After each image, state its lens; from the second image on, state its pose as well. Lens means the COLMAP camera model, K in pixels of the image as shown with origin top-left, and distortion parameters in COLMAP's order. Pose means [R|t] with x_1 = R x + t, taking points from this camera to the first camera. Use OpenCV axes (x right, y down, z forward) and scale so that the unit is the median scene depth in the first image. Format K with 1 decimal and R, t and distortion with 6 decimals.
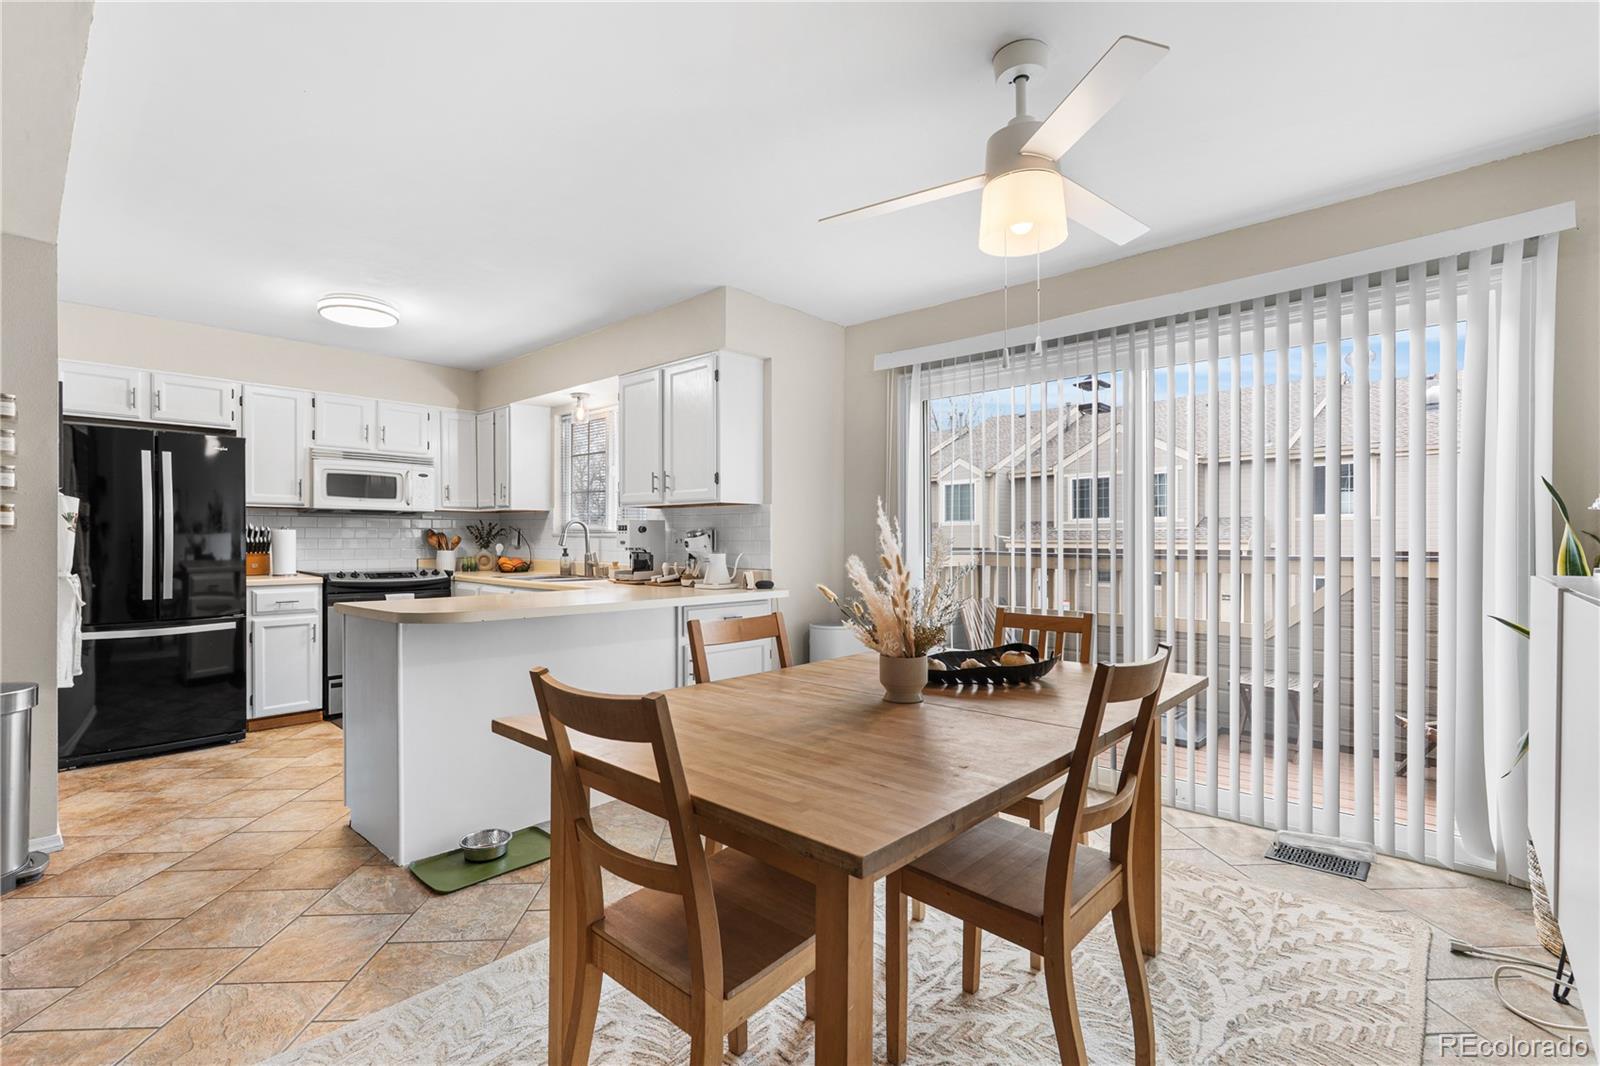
lens RADIAL K [[715.0, 0, 805.1], [0, 715.0, 545.1], [0, 0, 1]] dist [-0.003658, -0.000855]
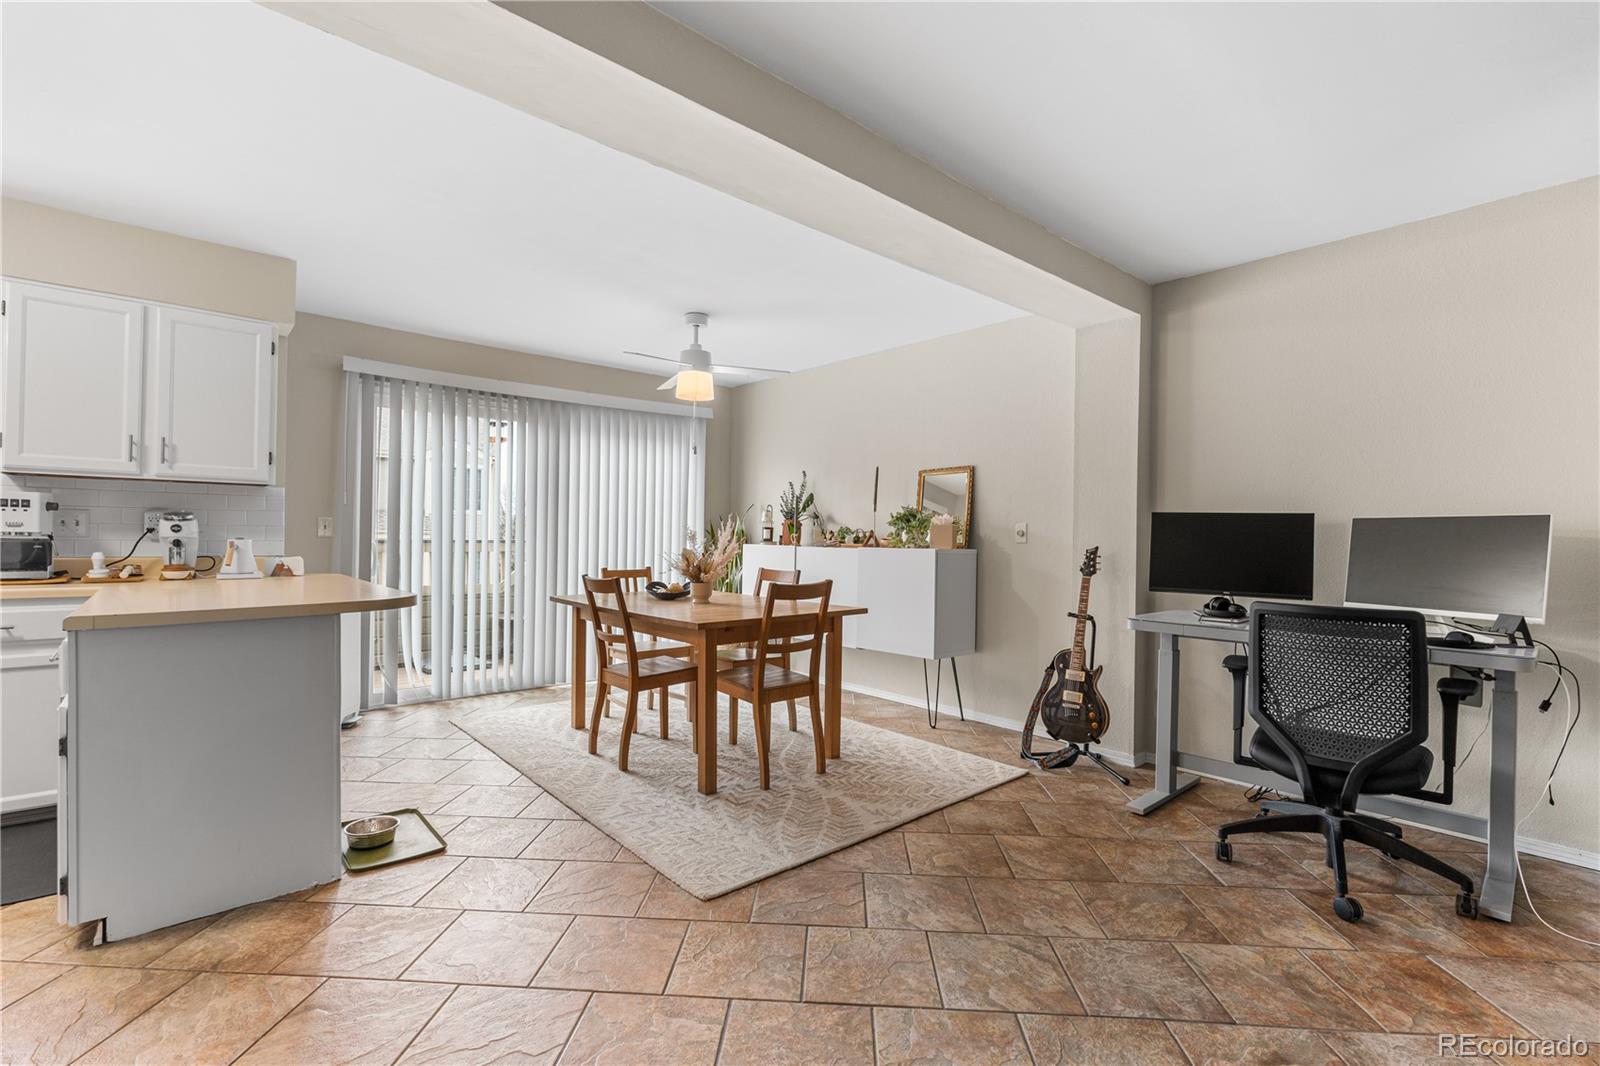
lens RADIAL K [[715.0, 0, 793.6], [0, 715.0, 535.1], [0, 0, 1]] dist [-0.003658, -0.000855]
pose [[0.123155, 0.000535, 0.992387, -0.788317], [-0.007228, 0.999974, 0.000358, 0.000721], [-0.992361, -0.007217, 0.123156, 0.170313]]
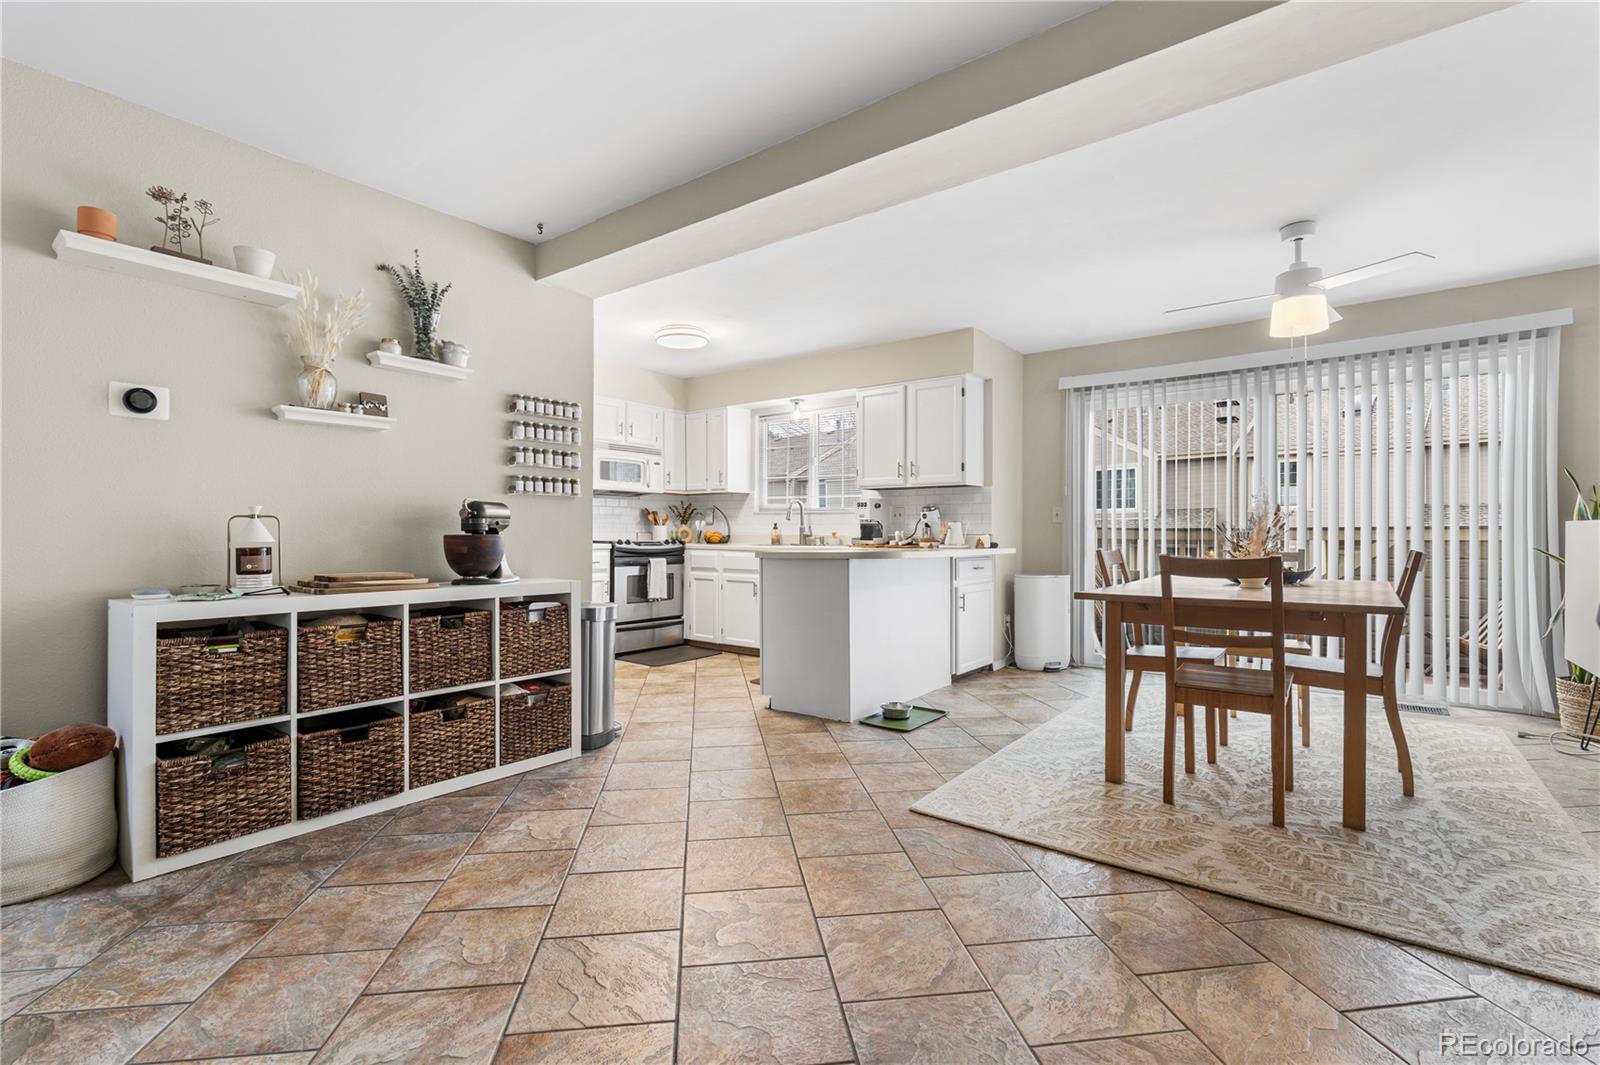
lens RADIAL K [[715.0, 0, 798.5], [0, 715.0, 530.0], [0, 0, 1]] dist [-0.003658, -0.000855]
pose [[0.997478, 0.001357, 0.070957, -0.437743], [-0.000597, 0.999942, -0.010731, 0.034299], [-0.070968, 0.010662, 0.997422, -0.279292]]
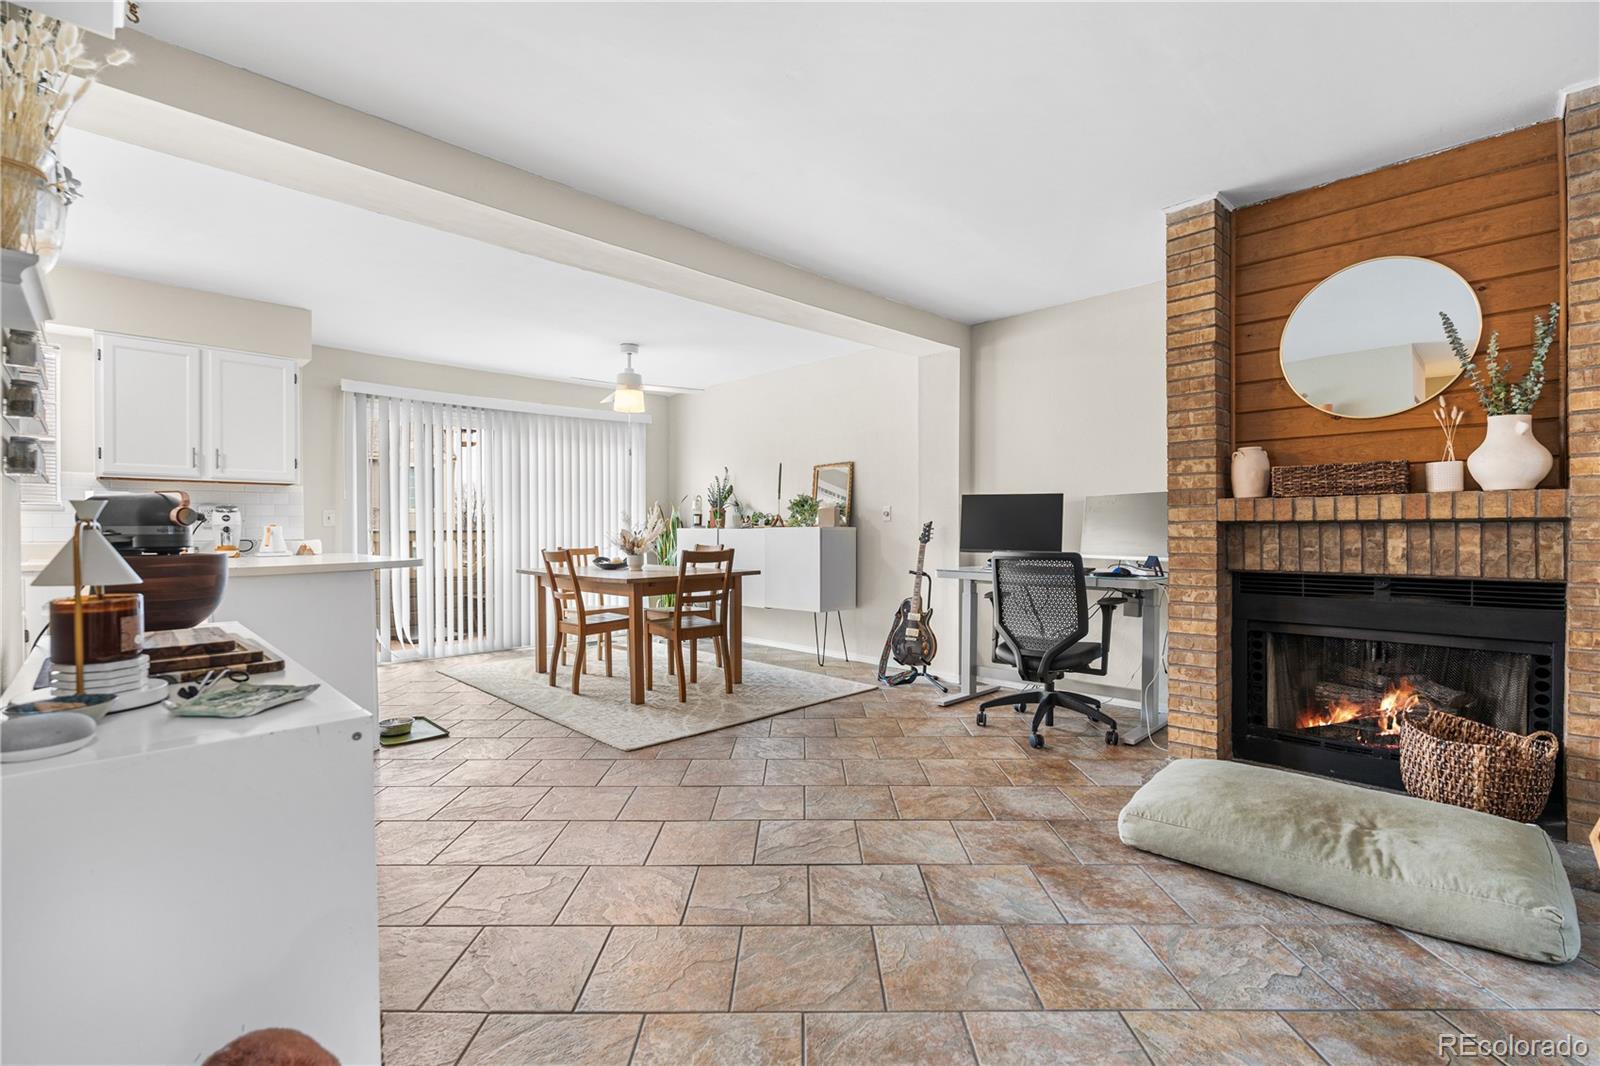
lens RADIAL K [[715.0, 0, 796.3], [0, 715.0, 538.2], [0, 0, 1]] dist [-0.003658, -0.000855]
pose [[0.070197, -0.013915, 0.997436, -1.041627], [0.010461, 0.999858, 0.013213, 0.020708], [-0.997478, 0.009506, 0.070333, 0.057262]]
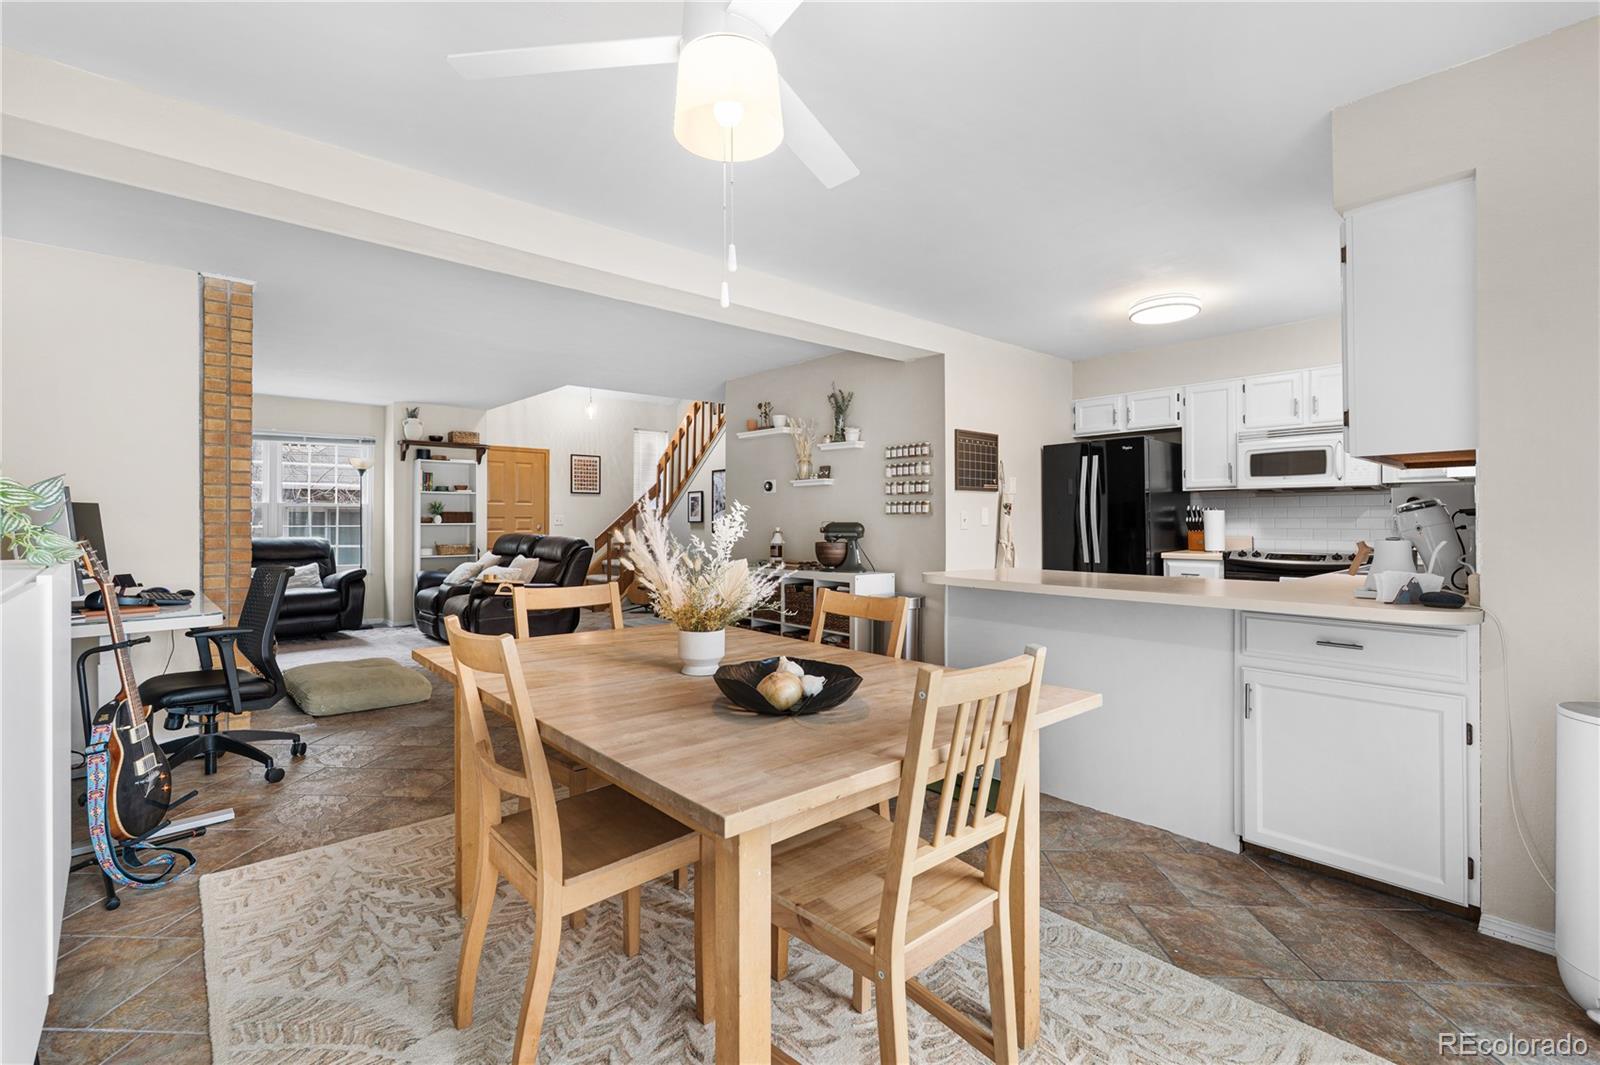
lens RADIAL K [[715.0, 0, 792.1], [0, 715.0, 510.2], [0, 0, 1]] dist [-0.003658, -0.000855]
pose [[-0.112286, -0.017627, -0.993520, 0.450045], [-0.003802, 0.999843, -0.017310, -0.000343], [0.993669, 0.001833, -0.112335, 0.484662]]
